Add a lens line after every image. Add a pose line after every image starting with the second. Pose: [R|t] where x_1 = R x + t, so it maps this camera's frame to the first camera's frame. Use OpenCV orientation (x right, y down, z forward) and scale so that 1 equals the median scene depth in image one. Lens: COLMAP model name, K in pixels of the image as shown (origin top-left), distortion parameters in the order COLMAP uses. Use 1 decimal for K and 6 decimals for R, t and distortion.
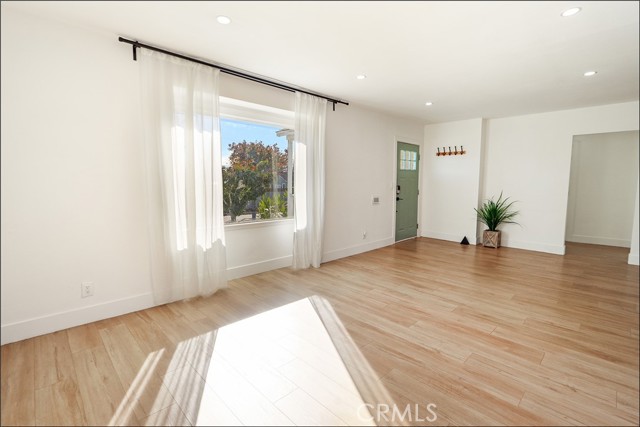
lens RADIAL K [[296.4, 0, 320.7], [0, 296.4, 211.4], [0, 0, 1]] dist [-0.005163, -0.000330]
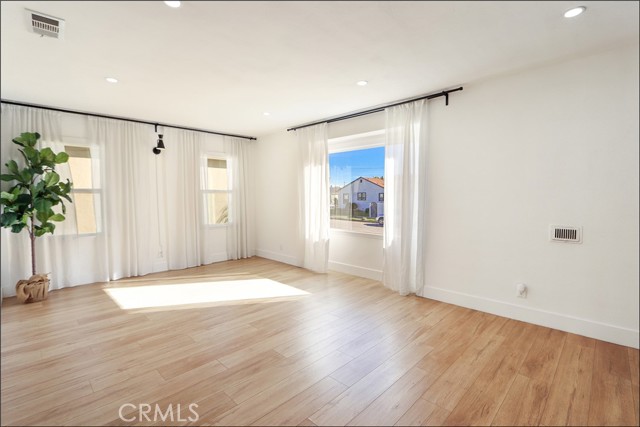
lens RADIAL K [[296.4, 0, 320.7], [0, 296.4, 213.2], [0, 0, 1]] dist [-0.005163, -0.000330]
pose [[0.020018, 0.053419, -0.998372, 1.400210], [-0.093835, 0.994264, 0.051318, -0.124535], [0.995386, 0.092655, 0.024916, 1.177522]]
